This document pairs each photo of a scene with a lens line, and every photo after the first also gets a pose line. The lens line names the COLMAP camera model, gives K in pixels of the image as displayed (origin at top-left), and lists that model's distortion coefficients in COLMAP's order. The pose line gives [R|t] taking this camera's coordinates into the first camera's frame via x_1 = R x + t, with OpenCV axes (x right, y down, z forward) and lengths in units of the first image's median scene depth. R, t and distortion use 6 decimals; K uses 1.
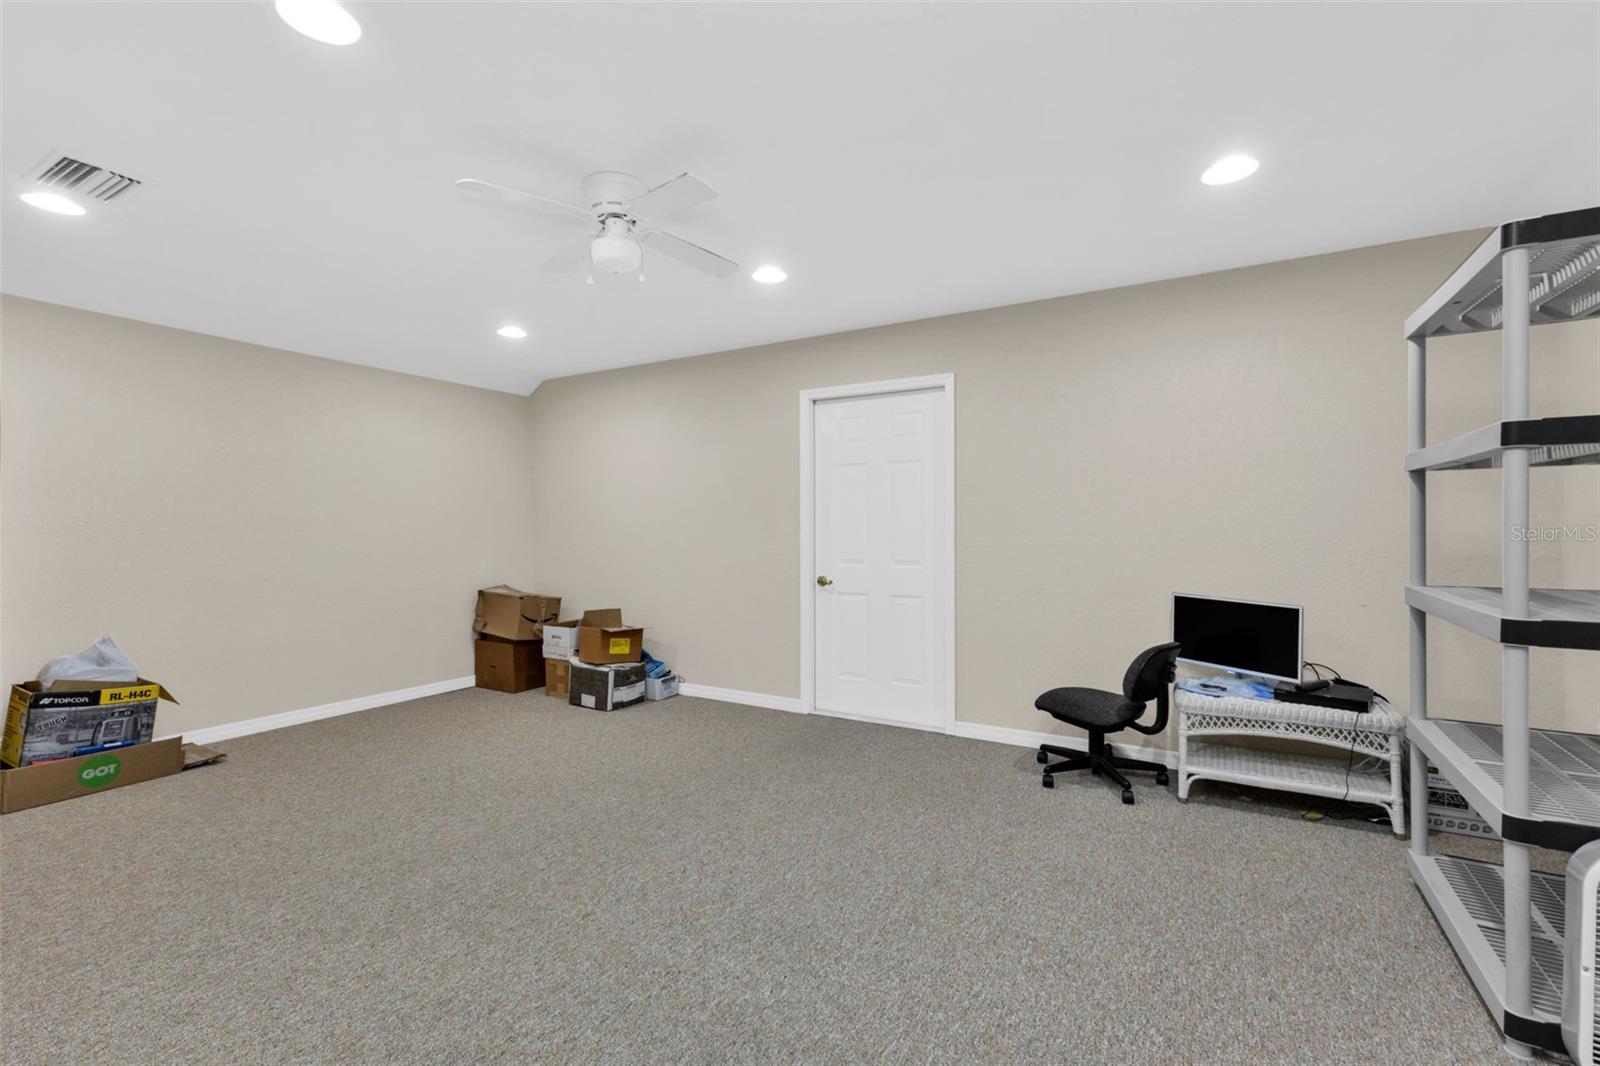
lens RADIAL K [[687.7, 0, 801.3], [0, 687.7, 529.0], [0, 0, 1]] dist [0.008441, -0.000960]
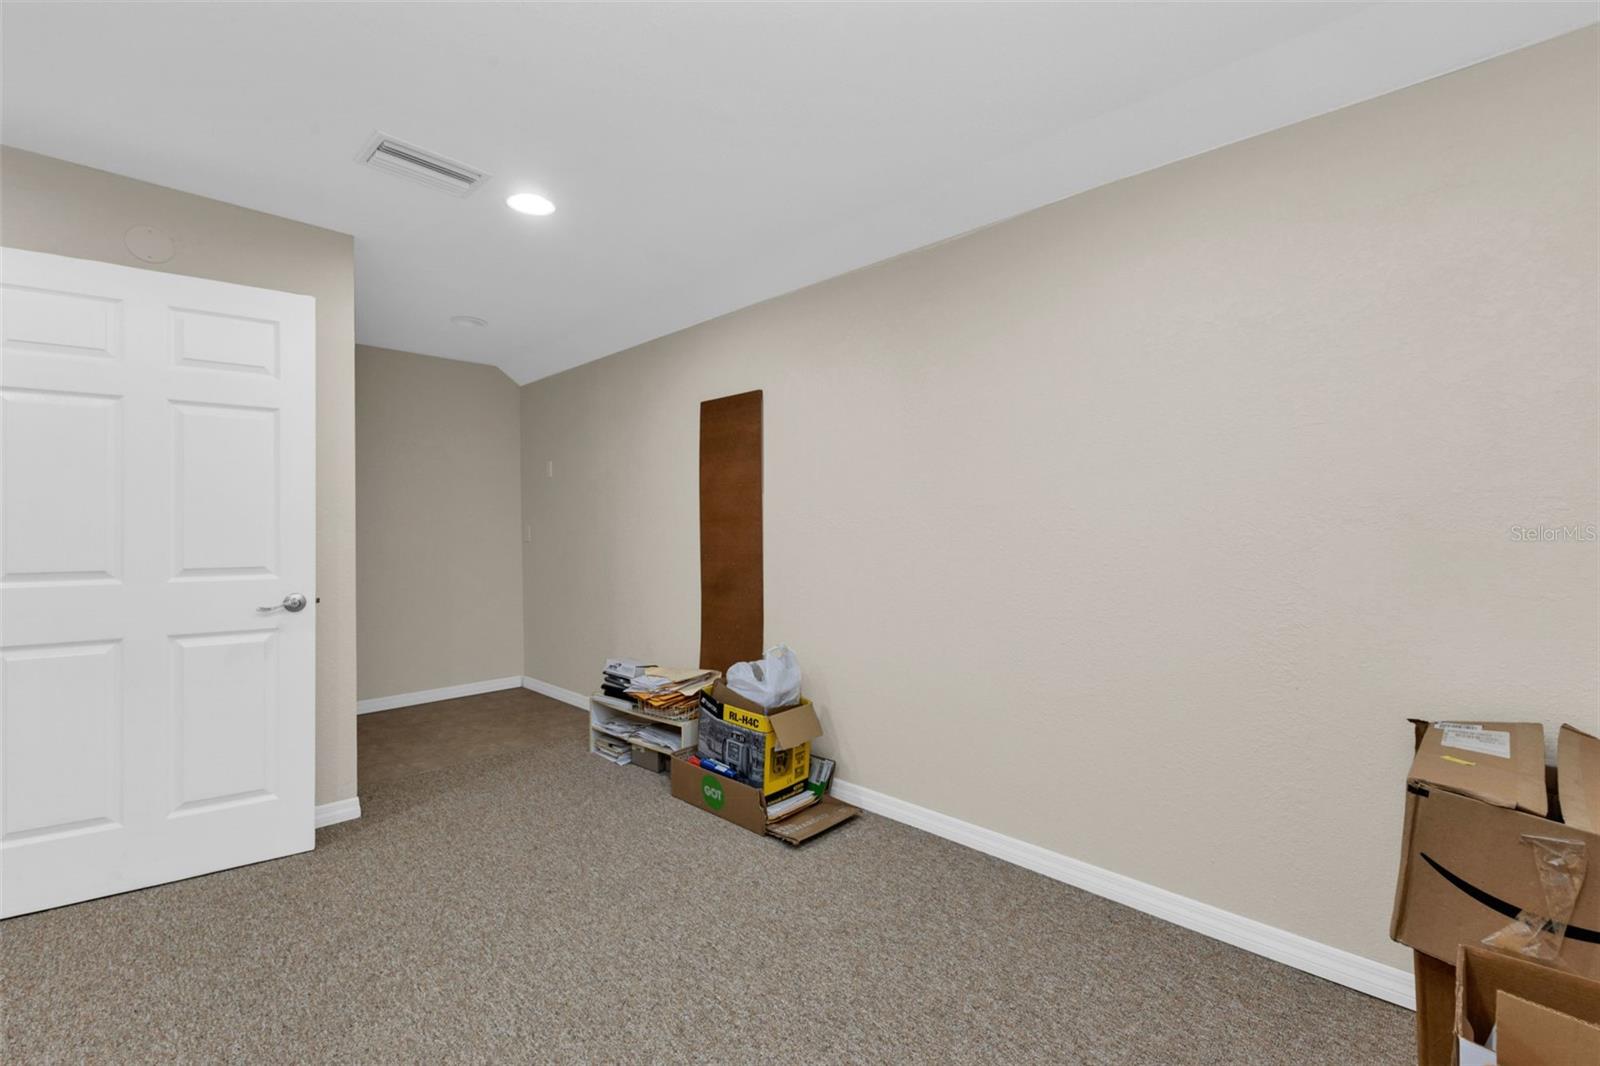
lens RADIAL K [[687.7, 0, 801.3], [0, 687.7, 529.0], [0, 0, 1]] dist [0.008441, -0.000960]
pose [[-0.228701, 0.004214, -0.973488, -0.126759], [0.004874, 0.999983, 0.003184, 0.000602], [0.973484, -0.004016, -0.228718, 1.054316]]
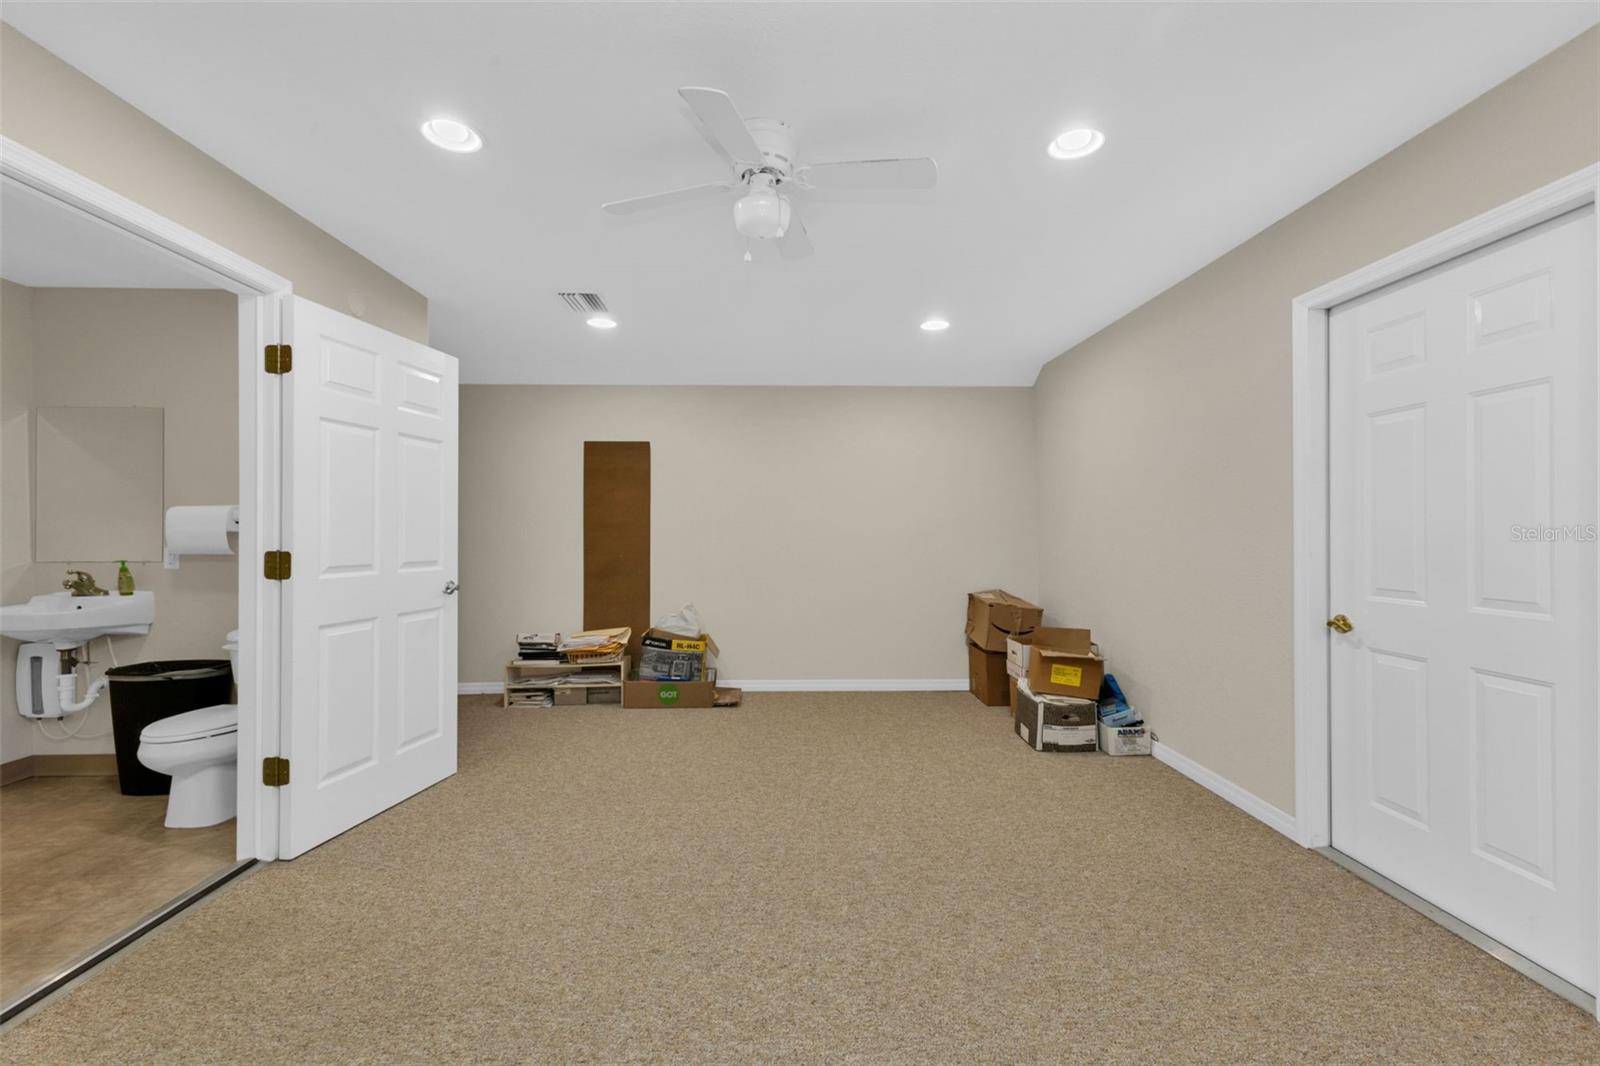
lens RADIAL K [[687.7, 0, 801.3], [0, 687.7, 529.0], [0, 0, 1]] dist [0.008441, -0.000960]
pose [[0.534080, -0.001863, -0.845432, 0.308638], [-0.000004, 0.999998, -0.002206, -0.001200], [0.845434, 0.001182, 0.534079, 0.360818]]
